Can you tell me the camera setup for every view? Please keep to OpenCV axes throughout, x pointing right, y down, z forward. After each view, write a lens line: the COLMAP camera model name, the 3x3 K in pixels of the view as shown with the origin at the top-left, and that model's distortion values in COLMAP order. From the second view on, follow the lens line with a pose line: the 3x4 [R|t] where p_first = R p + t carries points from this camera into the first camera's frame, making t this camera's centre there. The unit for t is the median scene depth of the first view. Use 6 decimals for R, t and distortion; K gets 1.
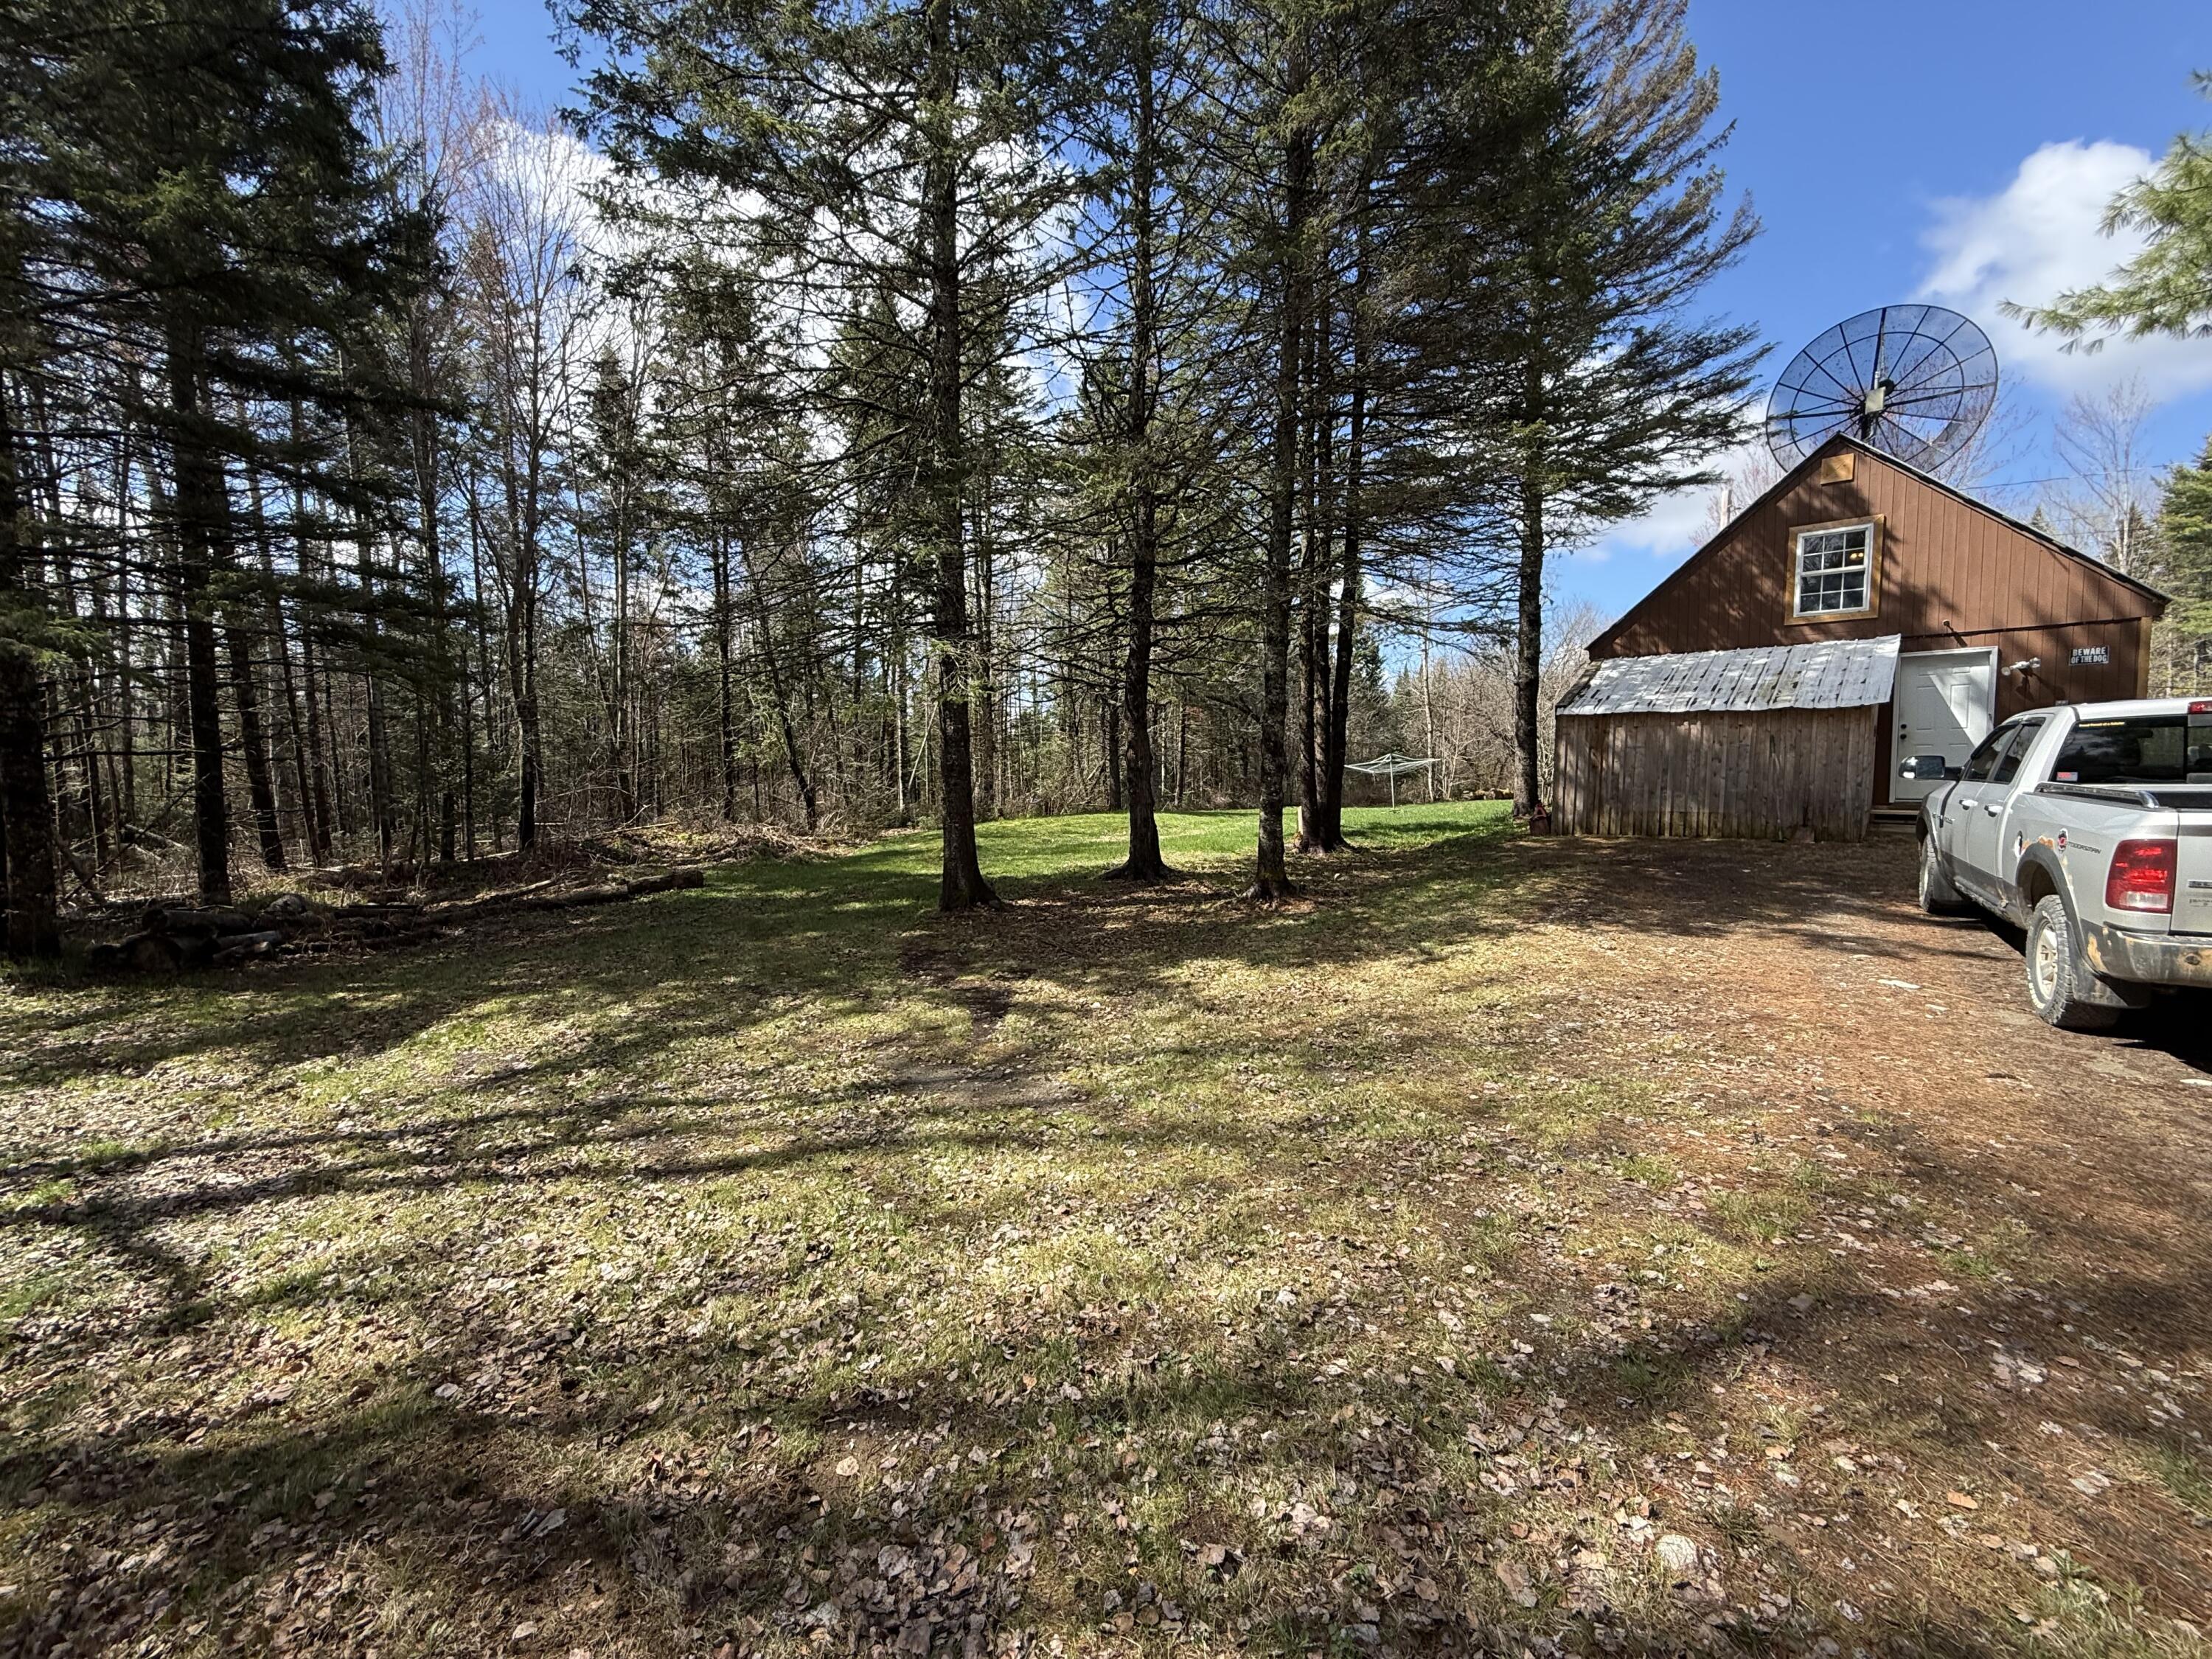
lens RADIAL K [[879.5, 0, 1101.9], [0, 879.5, 832.9], [0, 0, 1]] dist [-0.000357, 0.000395]
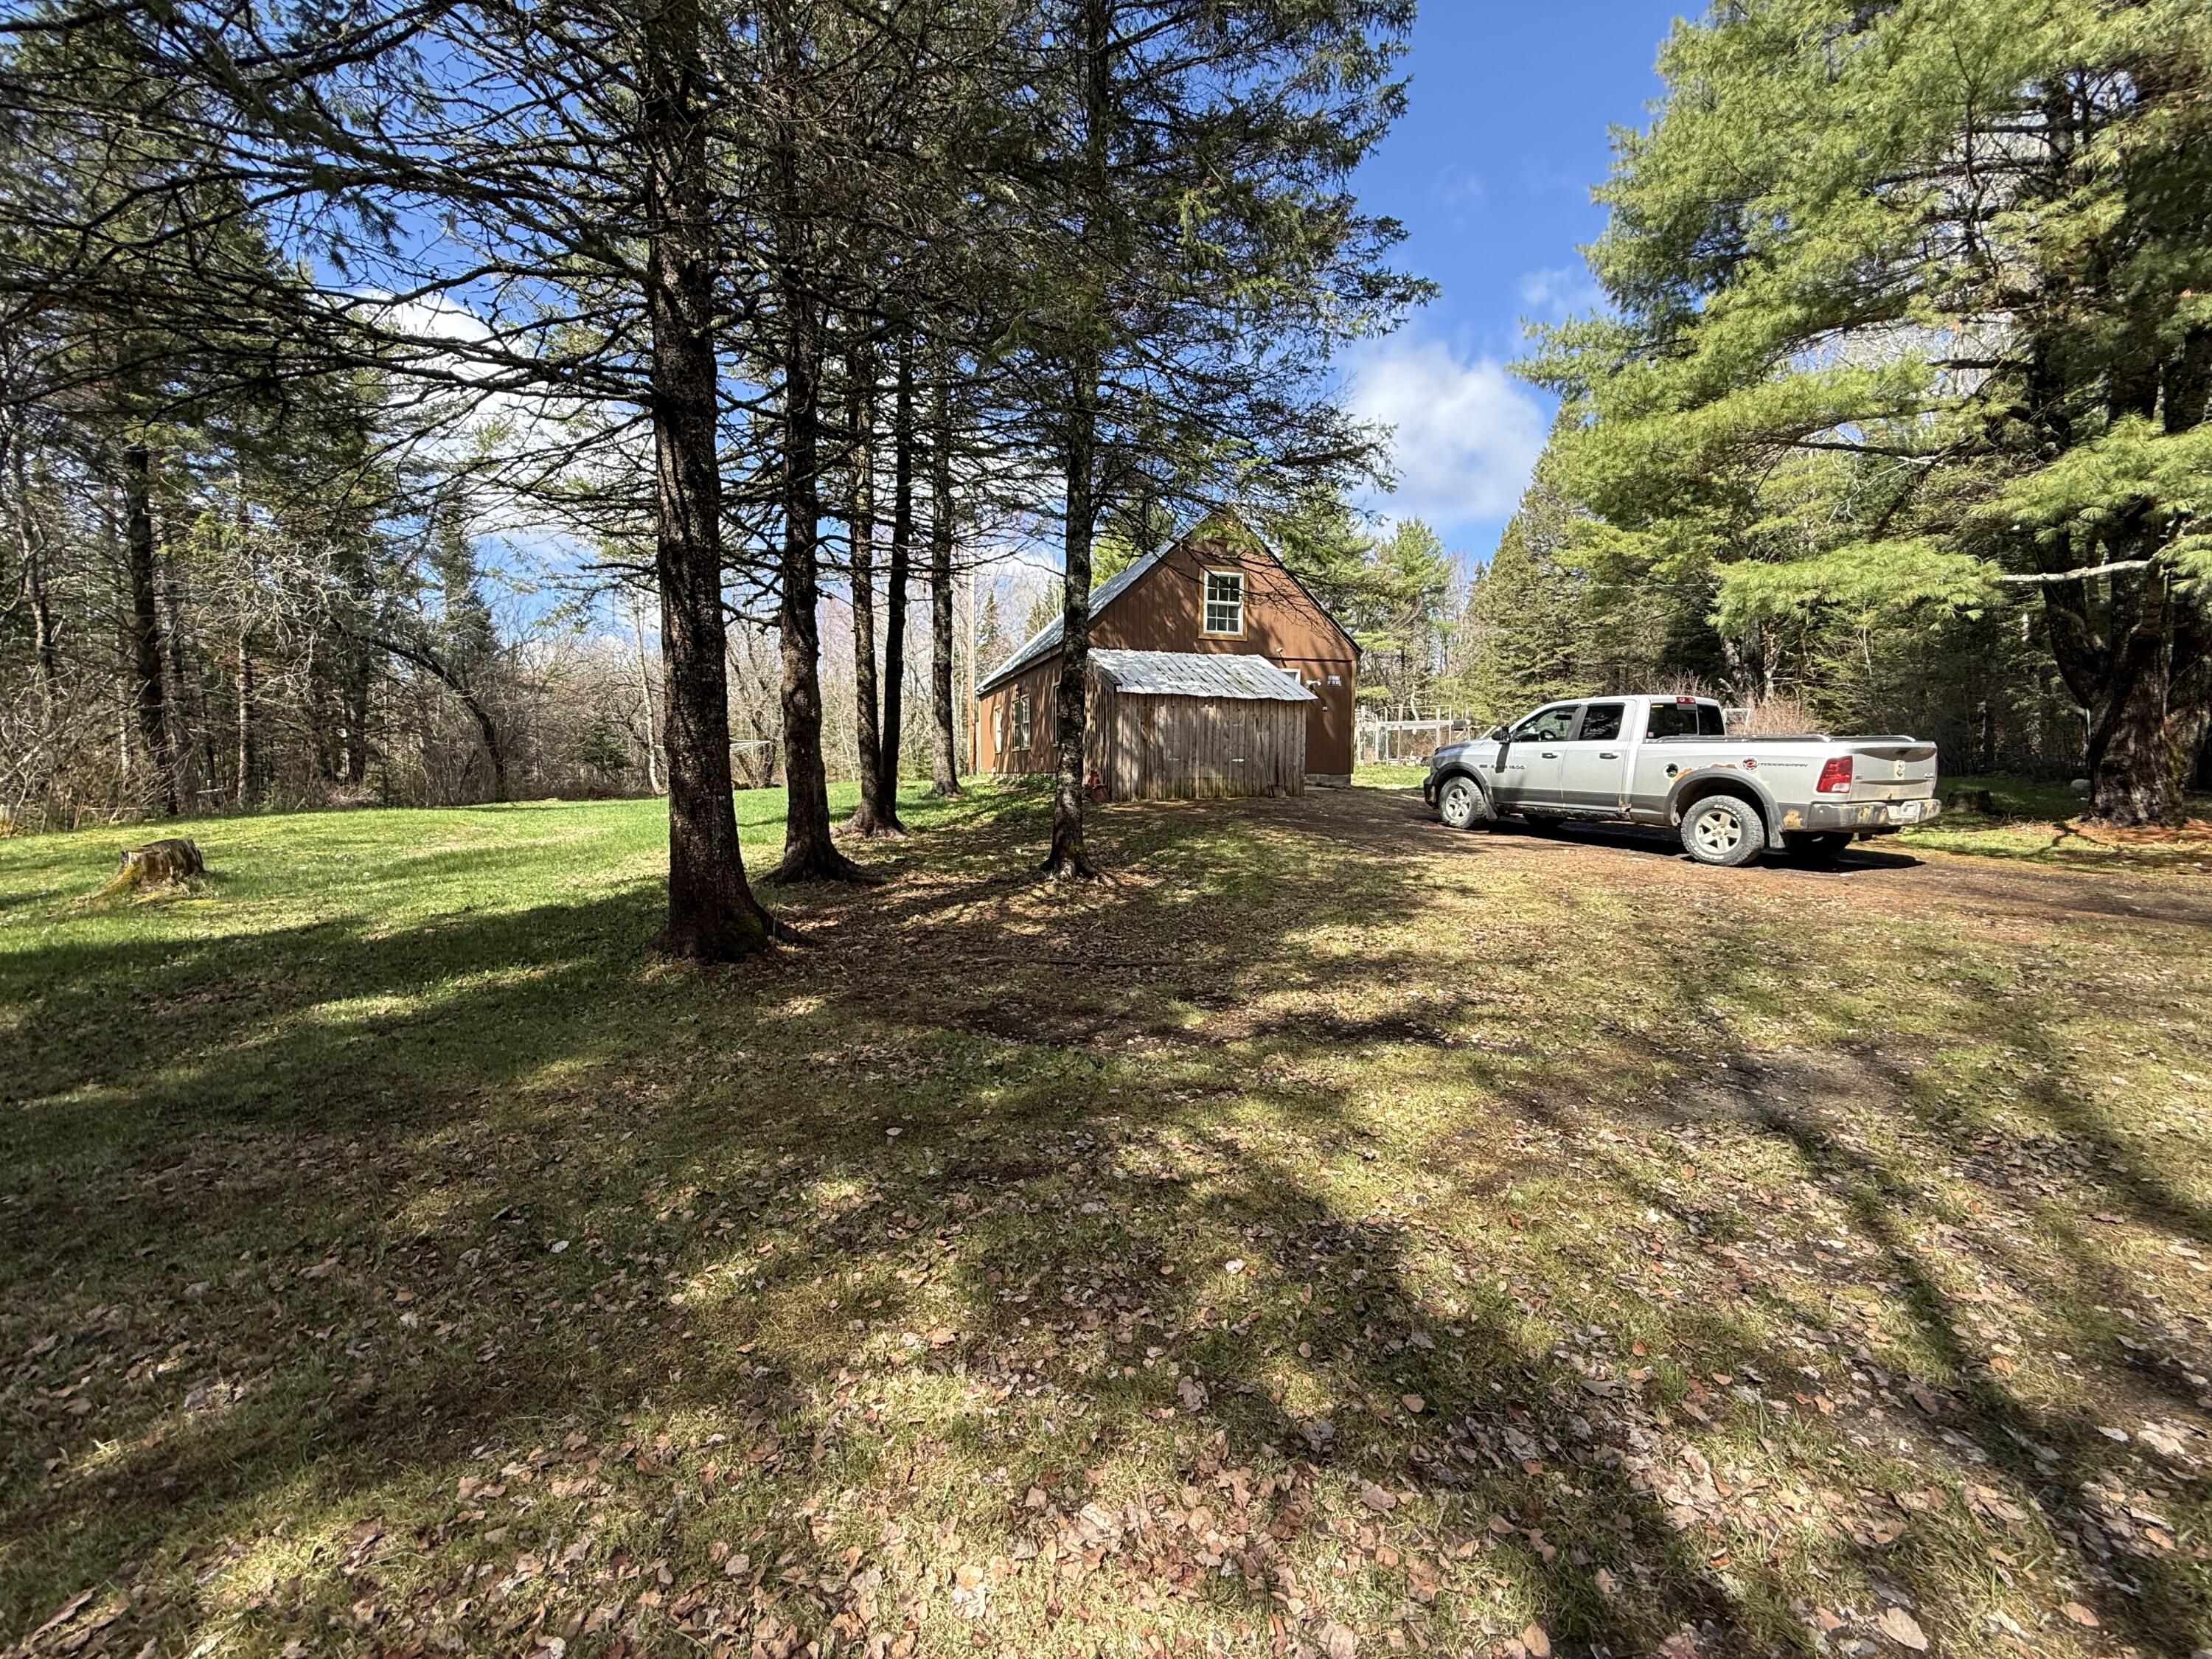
lens RADIAL K [[879.5, 0, 1098.3], [0, 879.5, 830.6], [0, 0, 1]] dist [-0.000357, 0.000395]
pose [[0.501234, -0.050198, 0.863854, -0.467584], [0.057061, 0.998060, 0.024888, 0.009961], [-0.863428, 0.036817, 0.503126, 0.497057]]
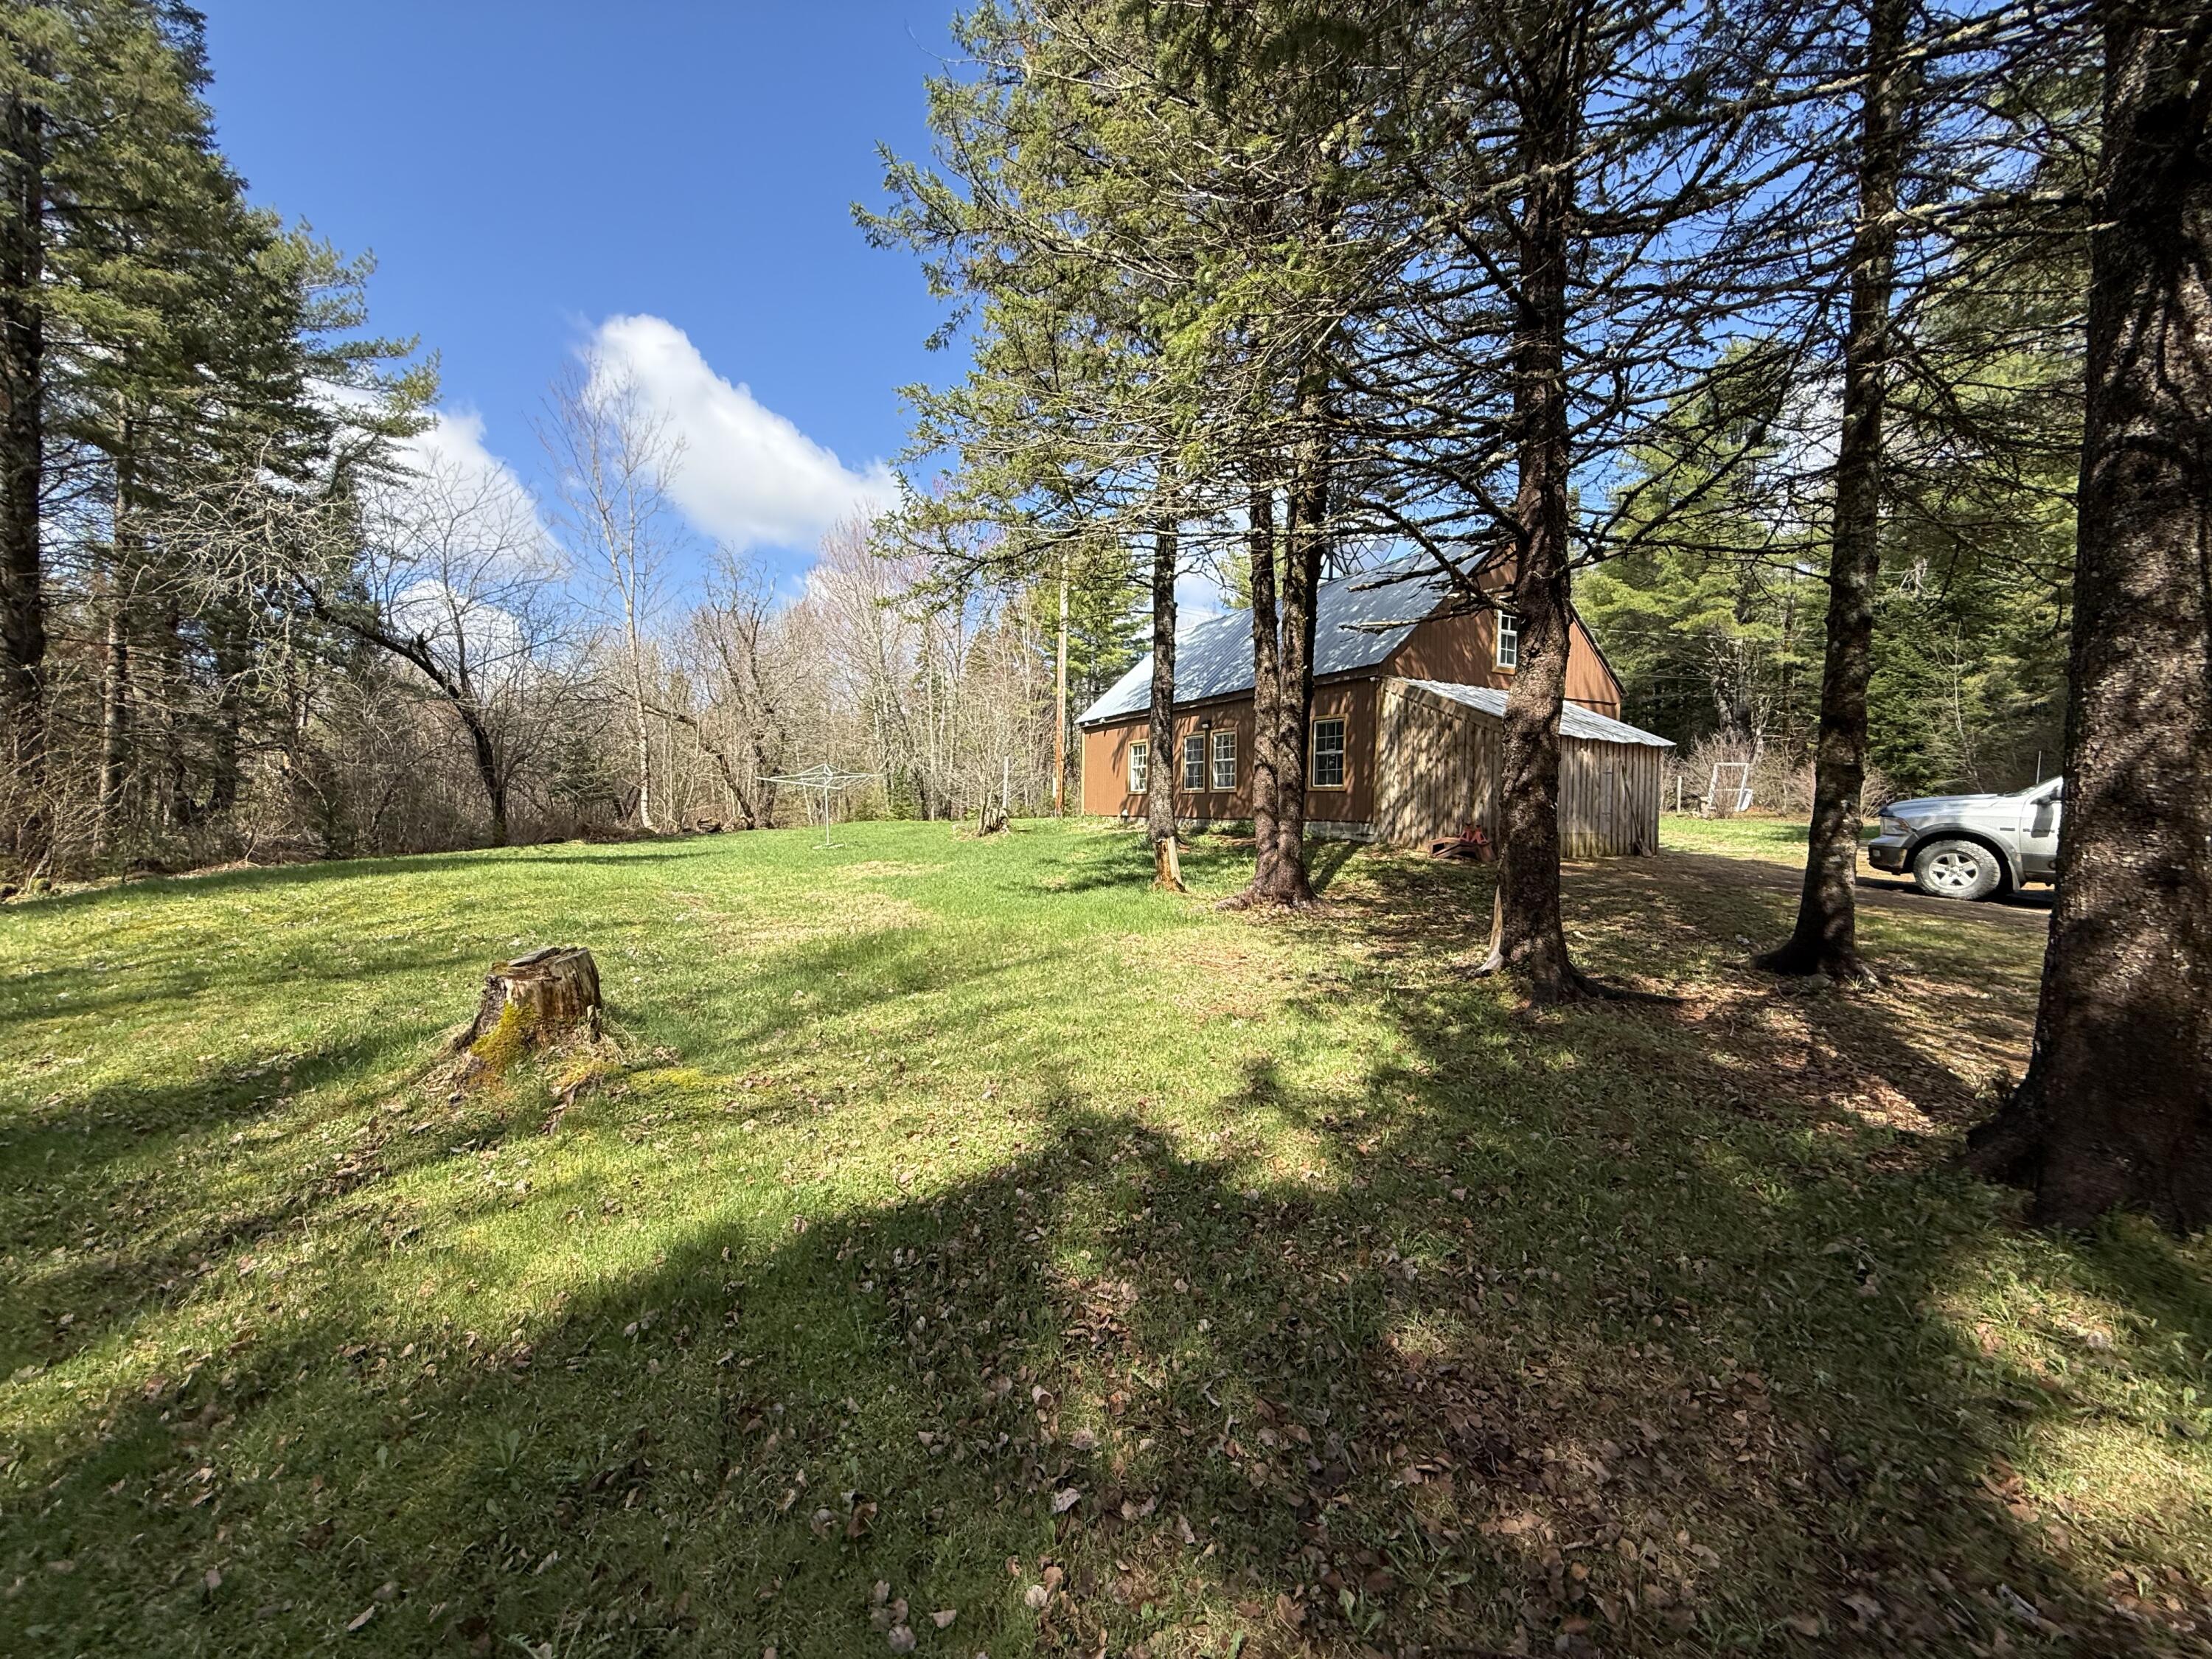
lens RADIAL K [[879.5, 0, 1084.5], [0, 879.5, 831.1], [0, 0, 1]] dist [-0.000357, 0.000395]
pose [[0.338228, -0.010747, 0.941003, -0.511100], [0.046967, 0.998881, -0.005474, -0.048053], [-0.939892, 0.046048, 0.338354, 1.165786]]
